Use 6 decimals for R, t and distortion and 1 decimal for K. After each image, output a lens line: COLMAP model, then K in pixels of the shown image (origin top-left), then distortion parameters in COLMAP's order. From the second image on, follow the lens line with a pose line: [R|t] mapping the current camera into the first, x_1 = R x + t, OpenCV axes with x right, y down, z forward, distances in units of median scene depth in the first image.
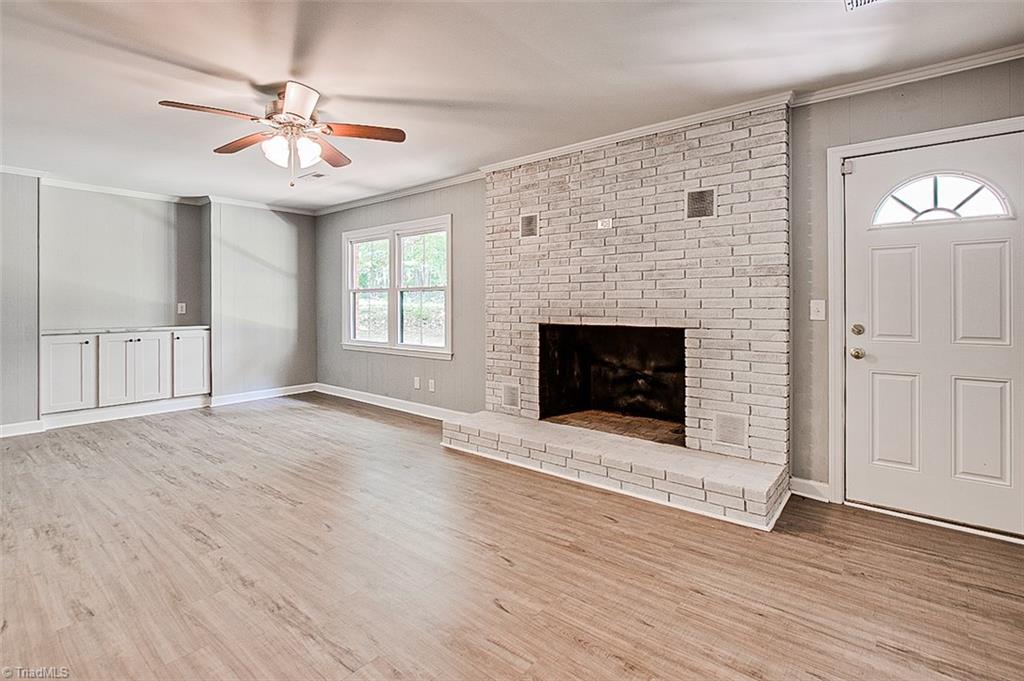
lens RADIAL K [[491.6, 0, 515.1], [0, 491.6, 302.8], [0, 0, 1]] dist [-0.013328, -0.000270]
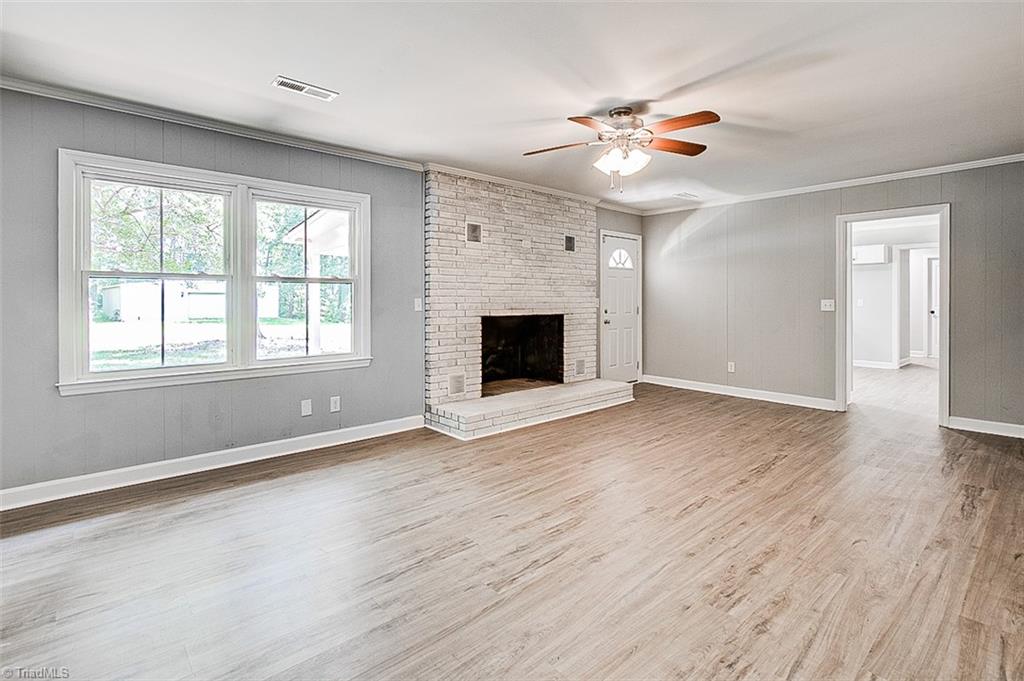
lens RADIAL K [[474.1, 0, 509.9], [0, 474.1, 298.7], [0, 0, 1]] dist [-0.001617, -0.000190]
pose [[0.165643, 0.002114, 0.986184, -1.113651], [-0.002147, 0.999996, -0.001783, 0.000613], [-0.986183, -0.001822, 0.165647, 0.767007]]
